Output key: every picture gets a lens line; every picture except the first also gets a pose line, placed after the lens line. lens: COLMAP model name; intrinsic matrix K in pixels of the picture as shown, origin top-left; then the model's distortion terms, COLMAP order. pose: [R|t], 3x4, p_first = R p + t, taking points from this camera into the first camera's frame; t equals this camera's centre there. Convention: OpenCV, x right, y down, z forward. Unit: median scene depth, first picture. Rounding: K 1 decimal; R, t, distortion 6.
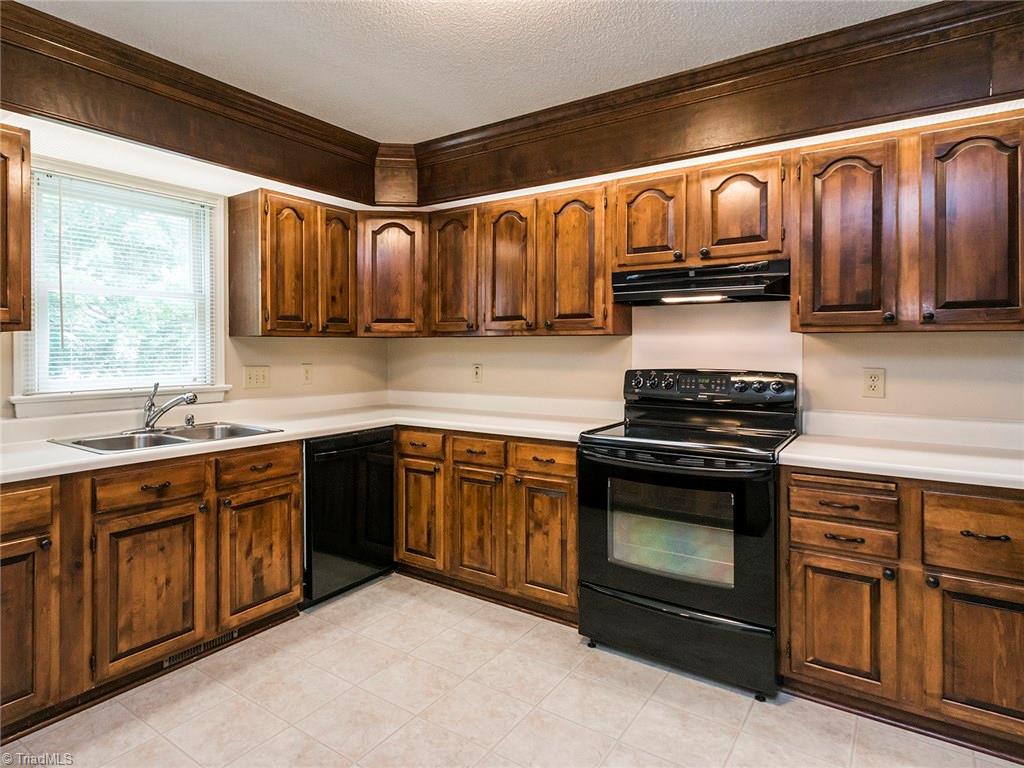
lens RADIAL K [[590.5, 0, 450.9], [0, 590.5, 351.8], [0, 0, 1]] dist [0.005862, 0.002818]
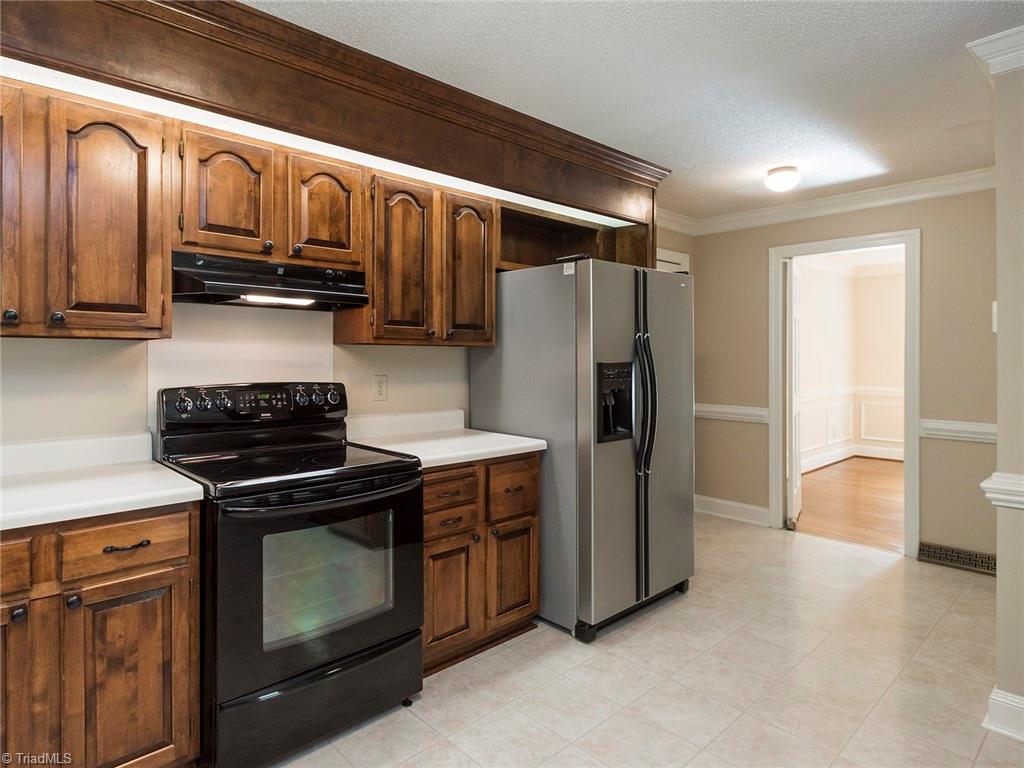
lens RADIAL K [[590.5, 0, 460.9], [0, 590.5, 358.6], [0, 0, 1]] dist [0.005862, 0.002818]
pose [[0.219940, -0.001680, 0.975512, -0.357425], [0.003302, 0.999994, 0.000978, -0.006160], [-0.975508, 0.003006, 0.219944, 0.548918]]
